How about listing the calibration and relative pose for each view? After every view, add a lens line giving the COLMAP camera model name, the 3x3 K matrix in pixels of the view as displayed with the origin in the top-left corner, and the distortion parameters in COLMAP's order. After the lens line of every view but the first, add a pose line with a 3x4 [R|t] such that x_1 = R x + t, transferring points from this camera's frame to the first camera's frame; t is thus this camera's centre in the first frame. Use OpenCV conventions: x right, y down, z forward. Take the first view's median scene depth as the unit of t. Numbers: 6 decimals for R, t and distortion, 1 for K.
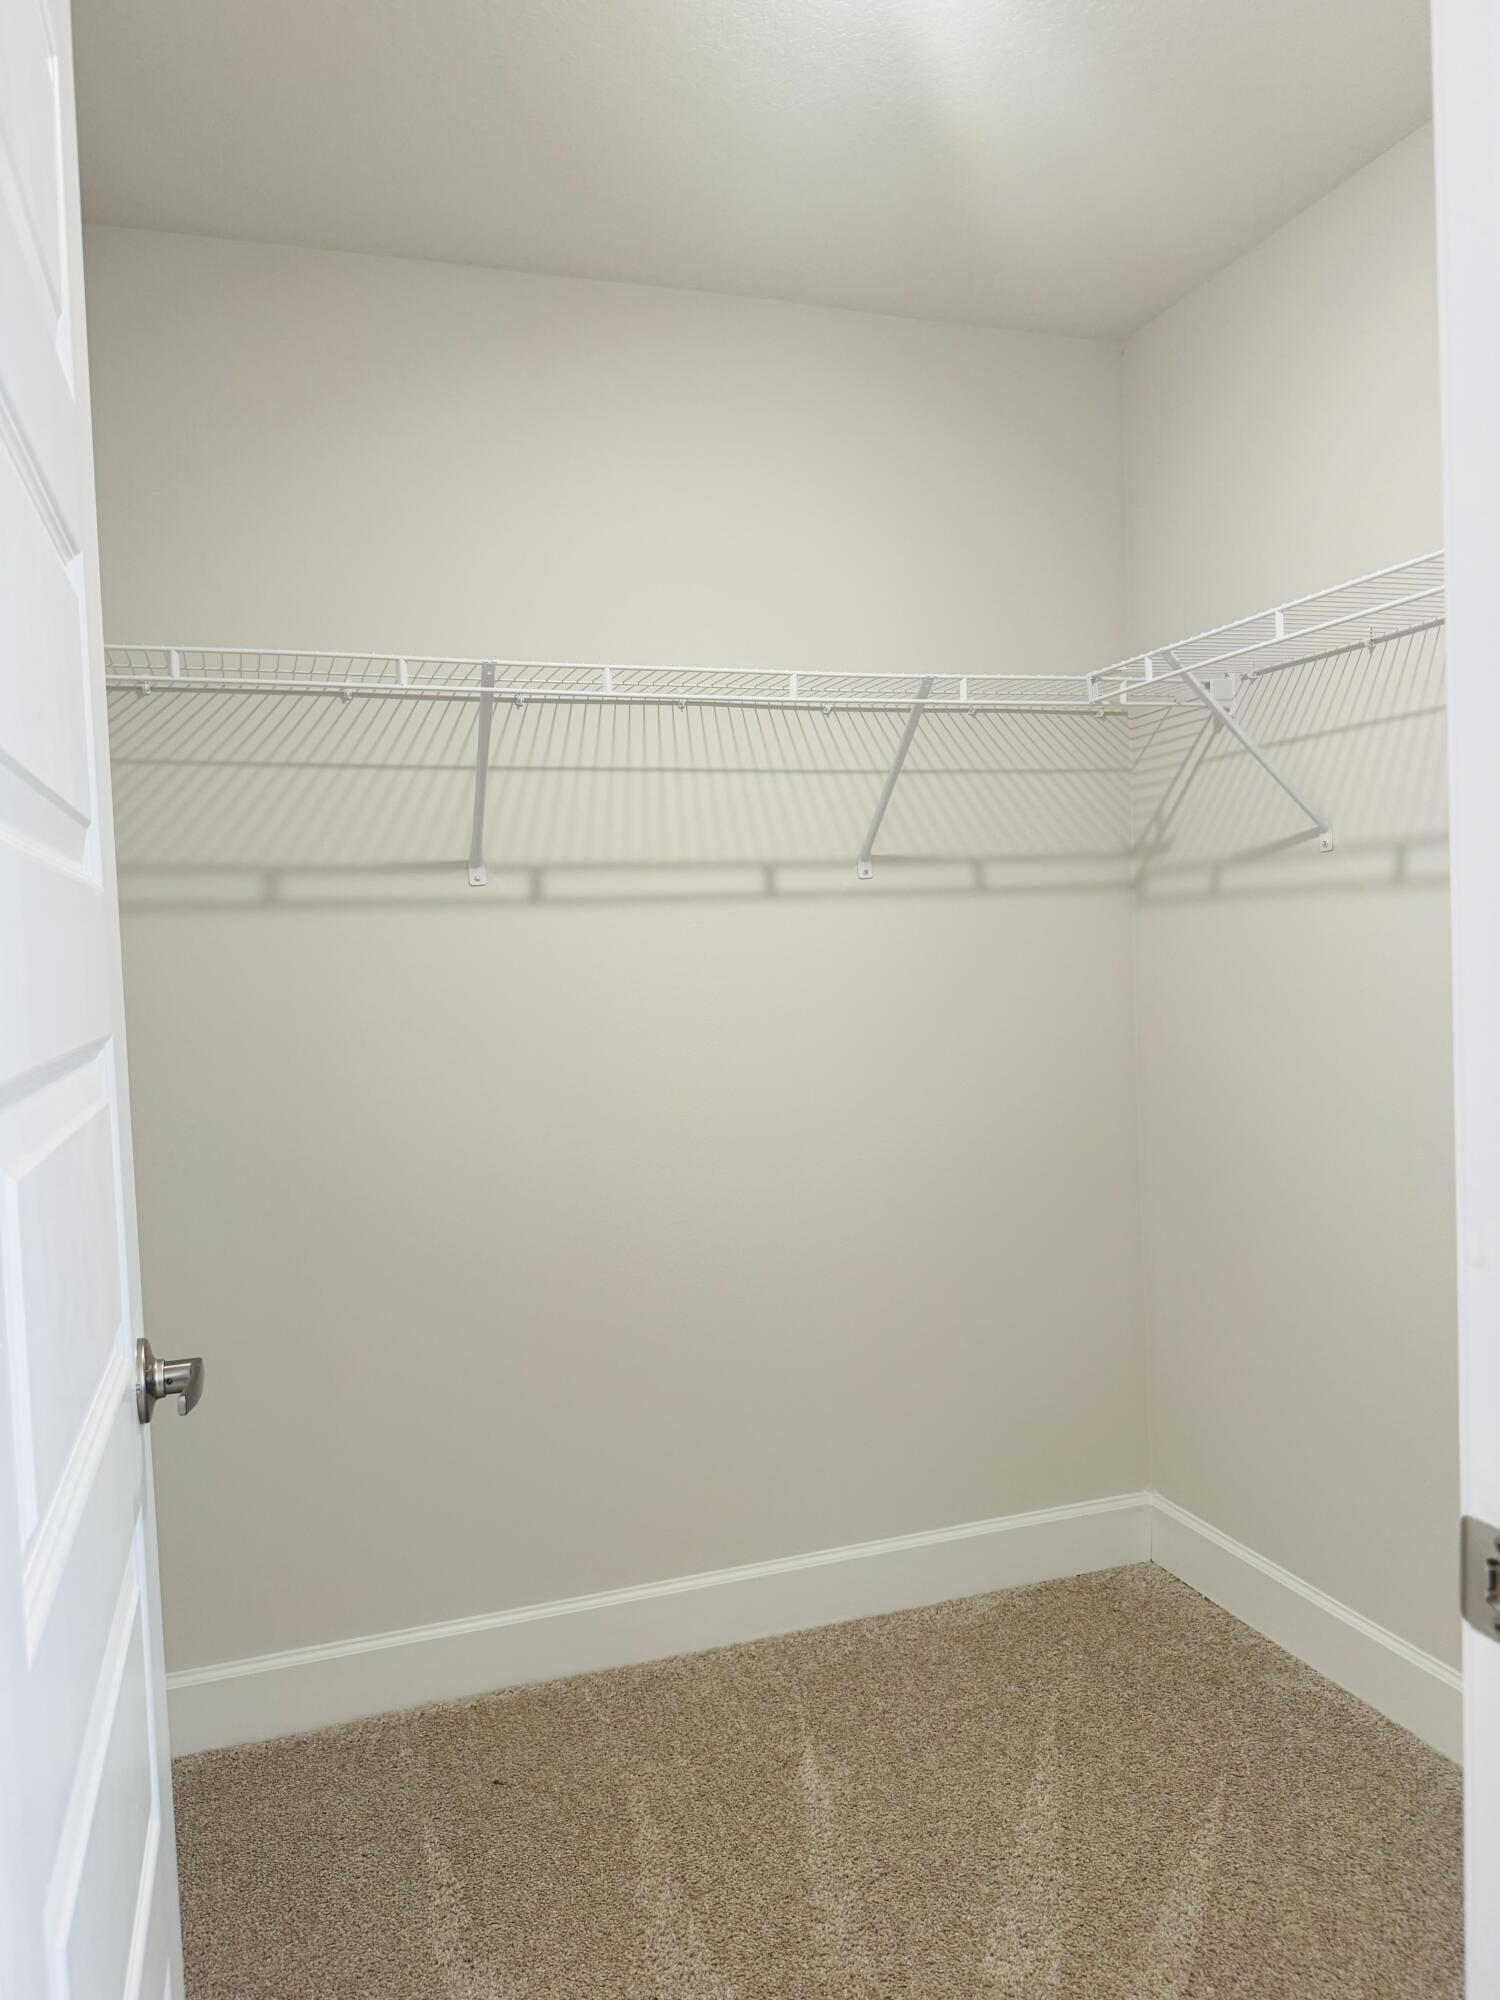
lens RADIAL K [[1398.8, 0, 752.0], [0, 1398.8, 1007.9], [0, 0, 1]] dist [0.114026, -0.150913]
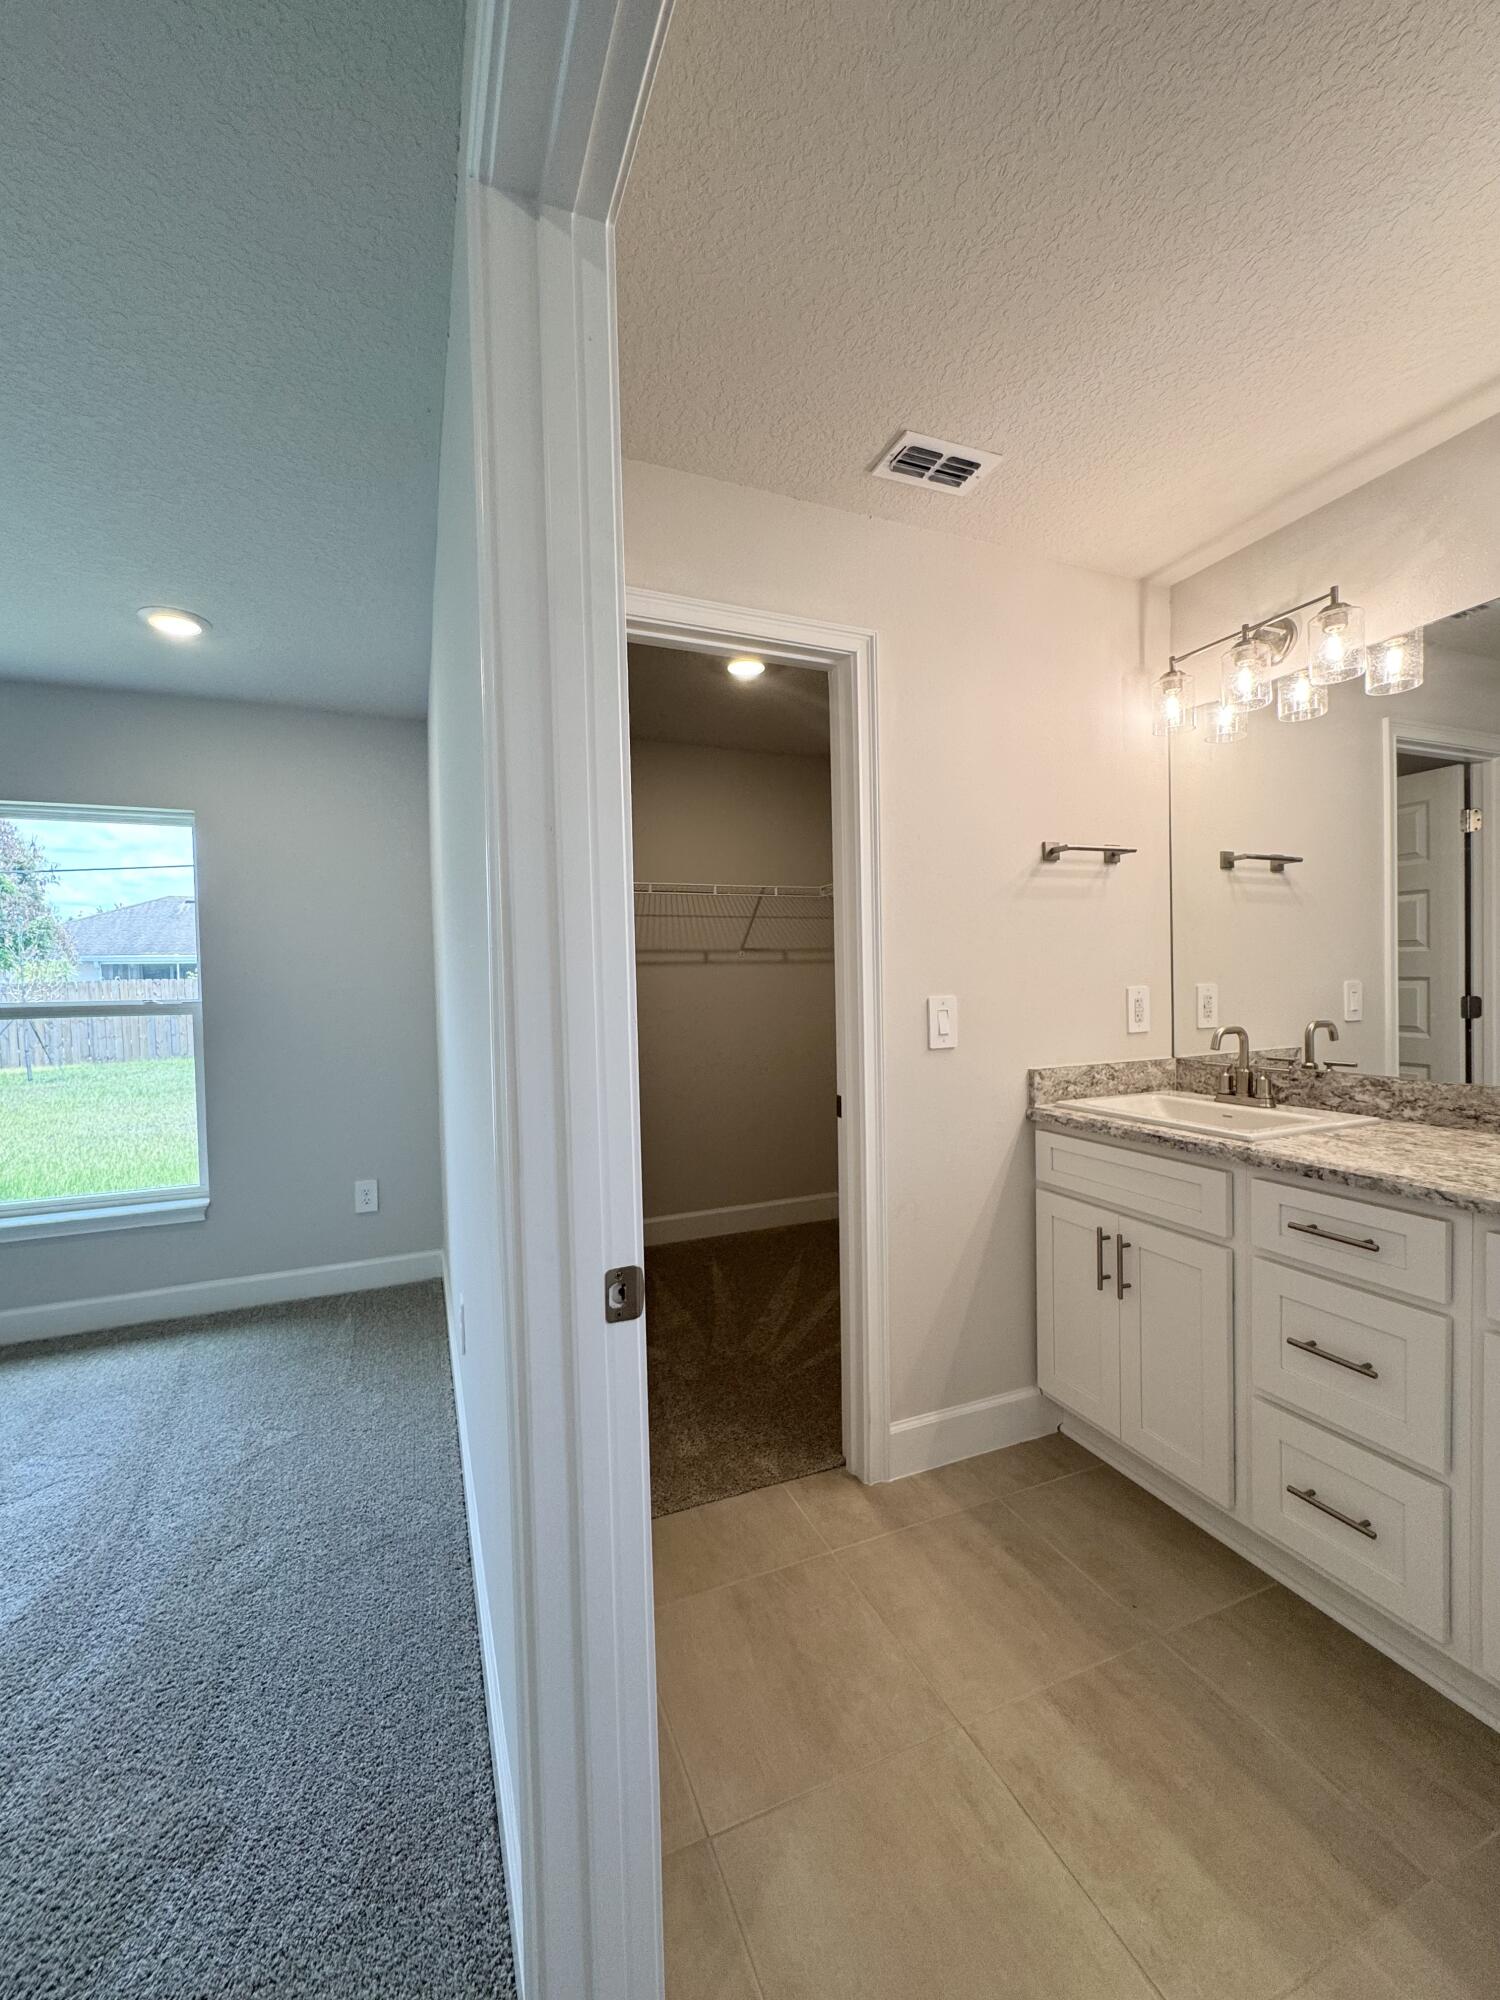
lens RADIAL K [[797.9, 0, 746.7], [0, 797.9, 999.0], [0, 0, 1]] dist [-0.003769, -0.000277]
pose [[0.997809, 0.015809, 0.064249, -0.006172], [-0.013948, 0.999473, -0.029316, 0.032825], [-0.064678, 0.028355, 0.997503, -0.516835]]
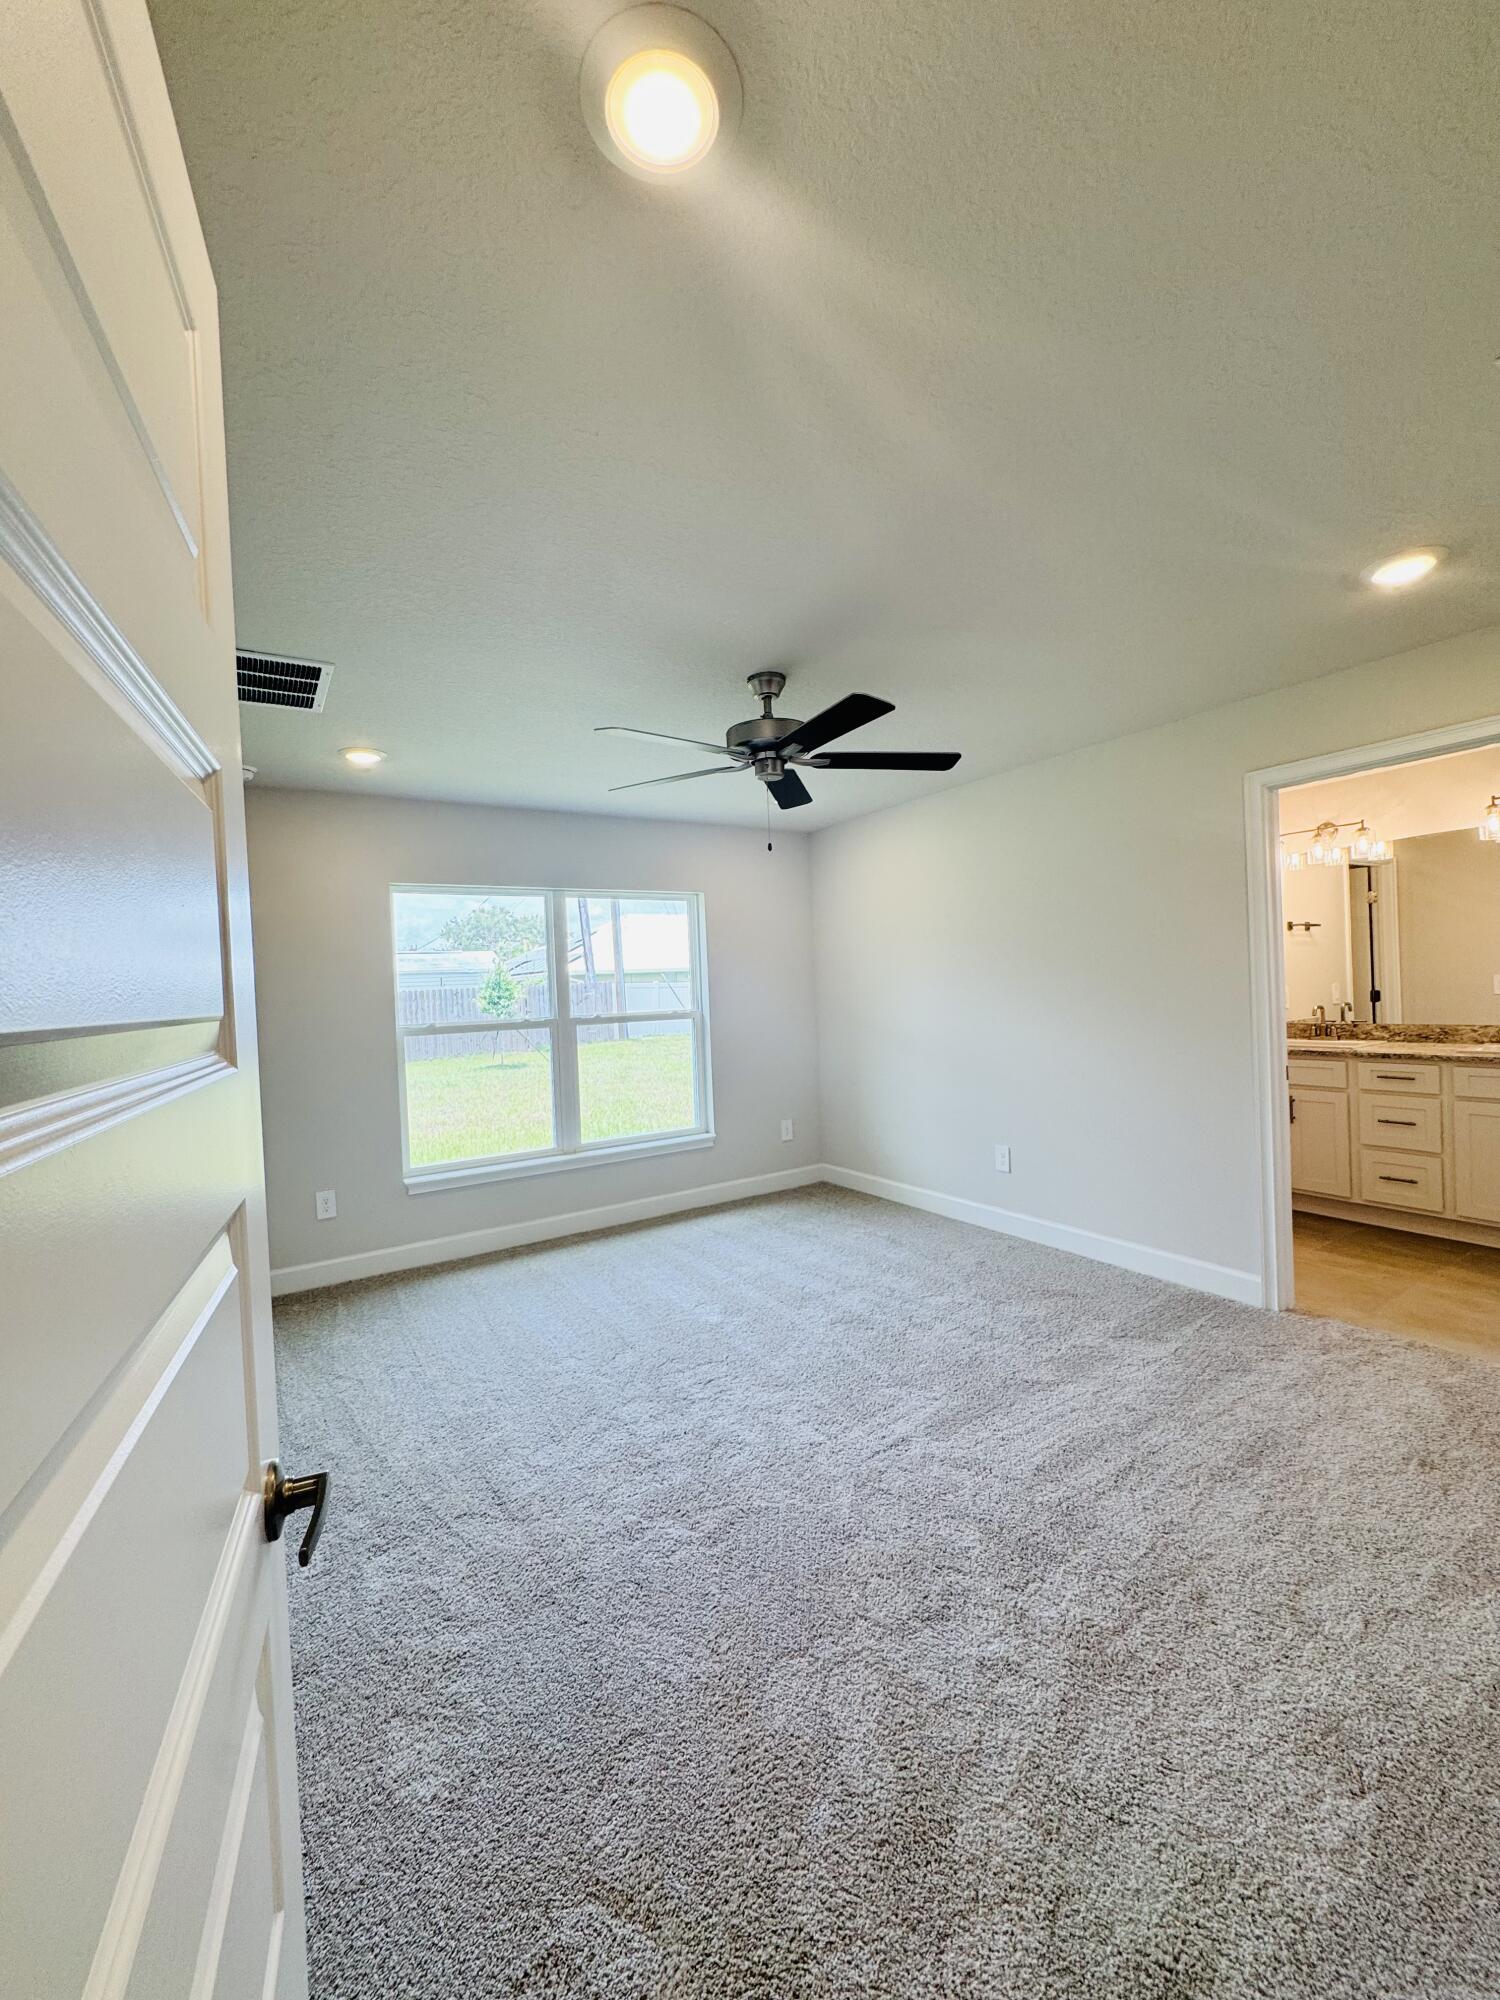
lens RADIAL K [[797.9, 0, 746.7], [0, 797.9, 999.0], [0, 0, 1]] dist [-0.003769, -0.000277]
pose [[0.971167, -0.005499, 0.238336, -1.159243], [0.016219, 0.998942, -0.043041, 0.072909], [-0.237847, 0.045666, 0.970229, -1.189639]]
